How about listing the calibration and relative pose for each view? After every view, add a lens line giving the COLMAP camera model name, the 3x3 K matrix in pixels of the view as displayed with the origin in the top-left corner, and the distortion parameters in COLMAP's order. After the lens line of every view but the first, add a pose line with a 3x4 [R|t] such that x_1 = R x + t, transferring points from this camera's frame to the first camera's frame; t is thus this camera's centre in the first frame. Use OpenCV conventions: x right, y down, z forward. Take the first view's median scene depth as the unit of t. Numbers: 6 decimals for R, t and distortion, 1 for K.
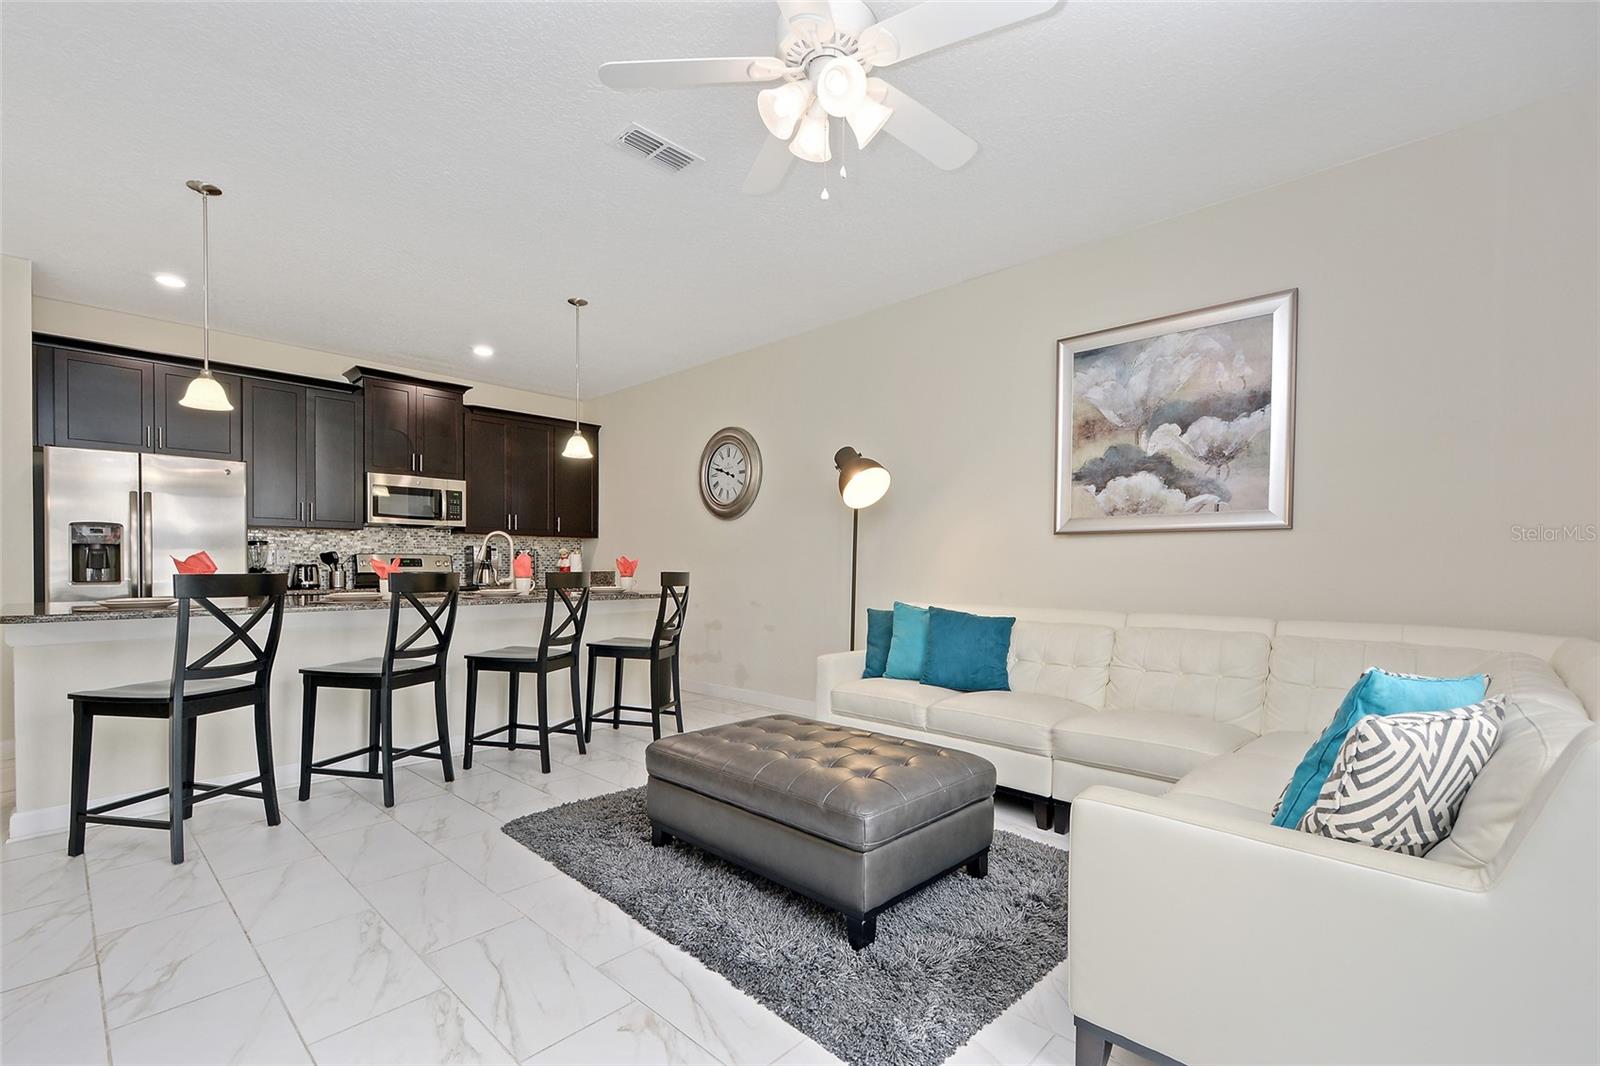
lens RADIAL K [[712.4, 0, 797.1], [0, 712.4, 579.0], [0, 0, 1]] dist [0.000213, -0.000254]
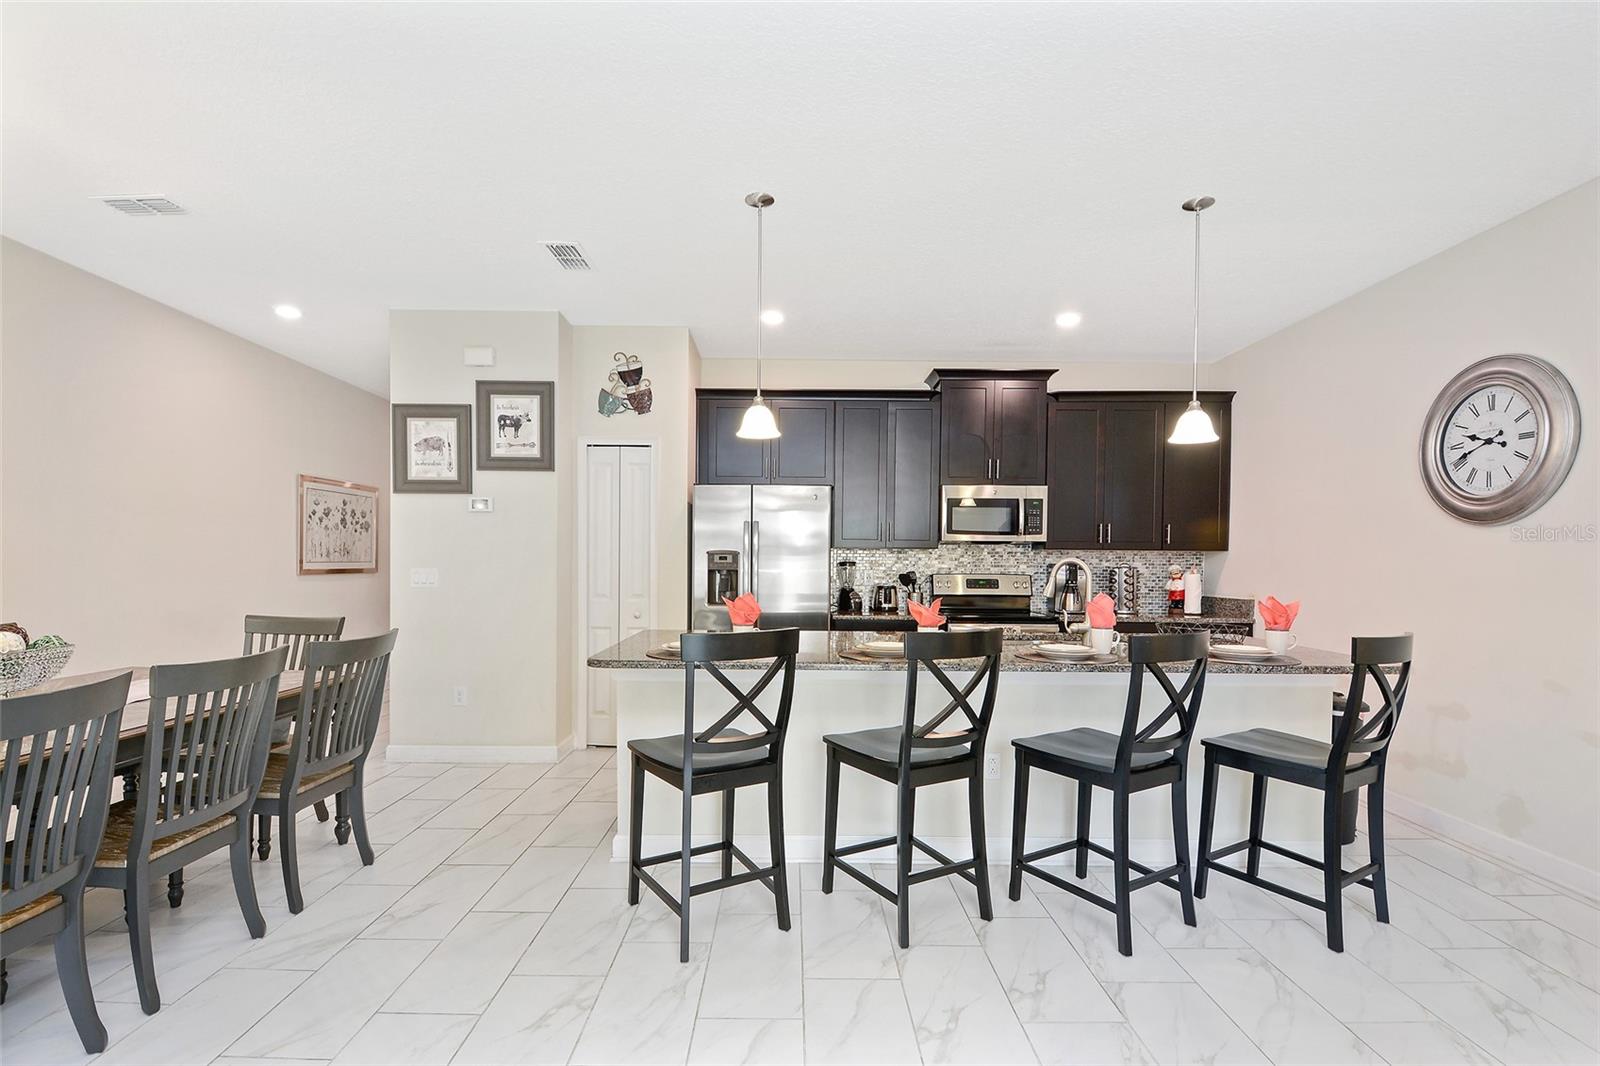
lens RADIAL K [[737.3, 0, 795.9], [0, 737.3, 575.7], [0, 0, 1]] dist [0.022904, -0.027072]
pose [[0.695202, 0.016386, -0.718627, -0.073445], [-0.014234, 0.999858, 0.009028, -0.051474], [0.718673, 0.003953, 0.695337, 0.274179]]
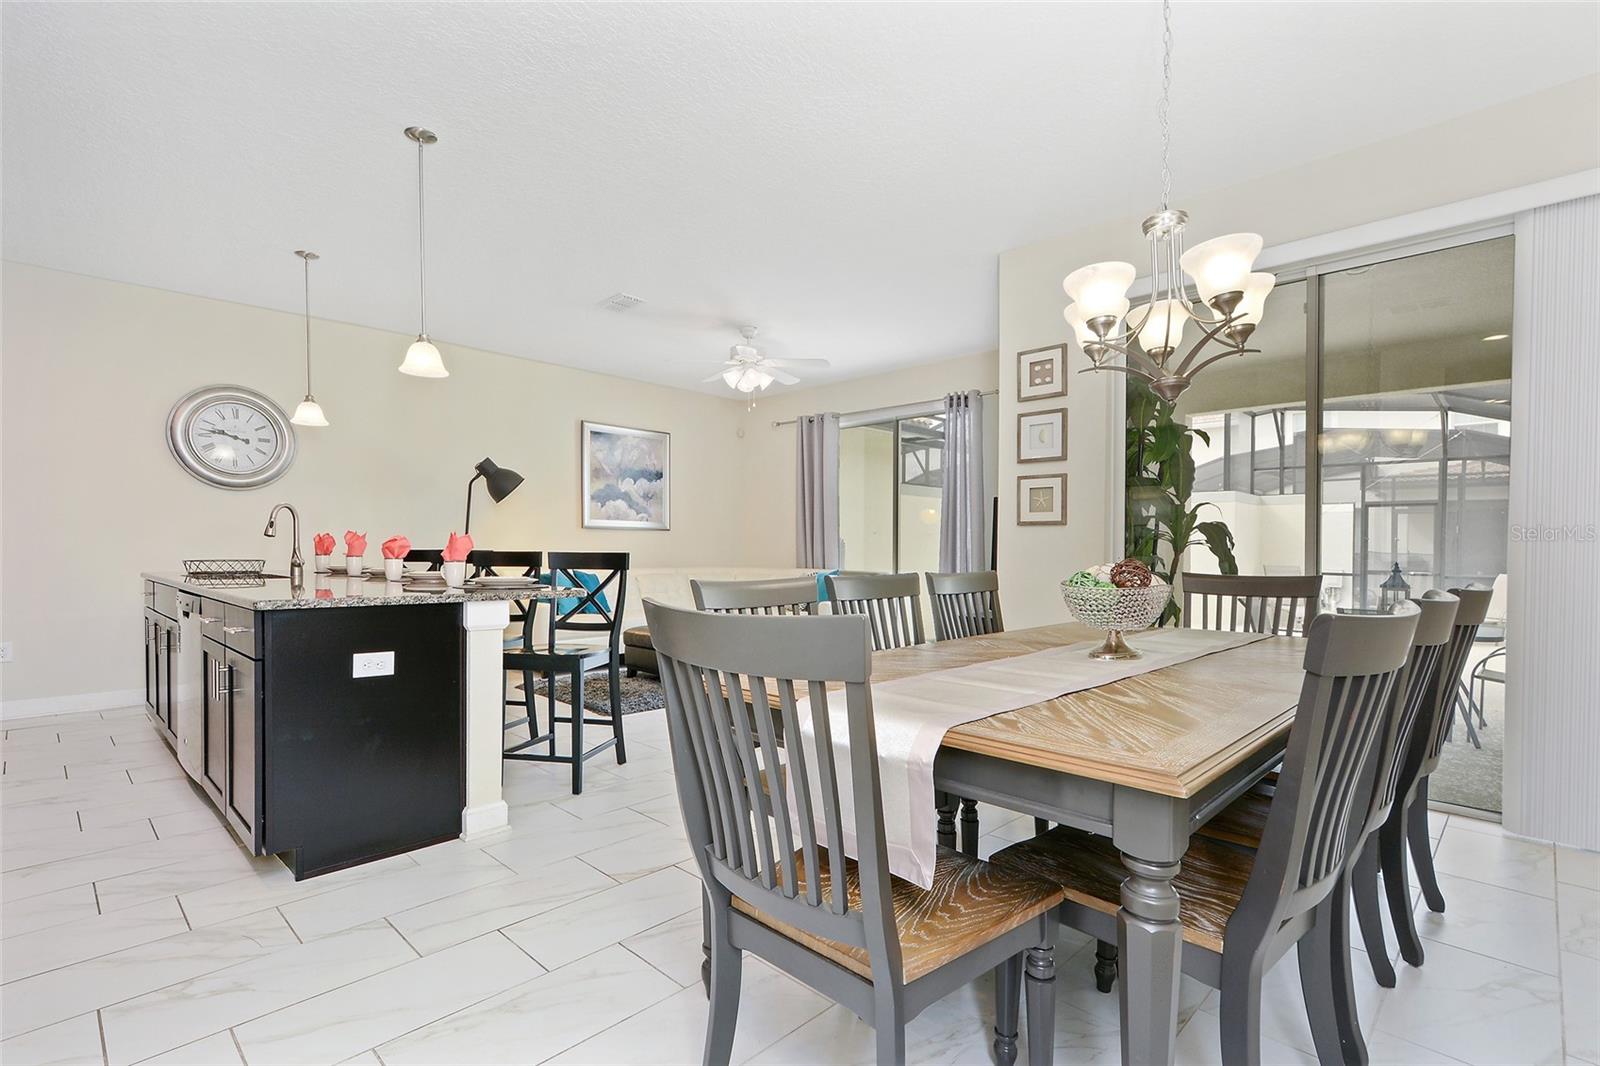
lens RADIAL K [[741.9, 0, 800.0], [0, 741.9, 533.0], [0, 0, 1]] dist [0.001388, 0.000241]
pose [[0.001333, 0.023417, 0.999725, -1.241876], [0.012598, 0.999646, -0.023432, 0.001307], [-0.999920, 0.012626, 0.001038, 0.369999]]
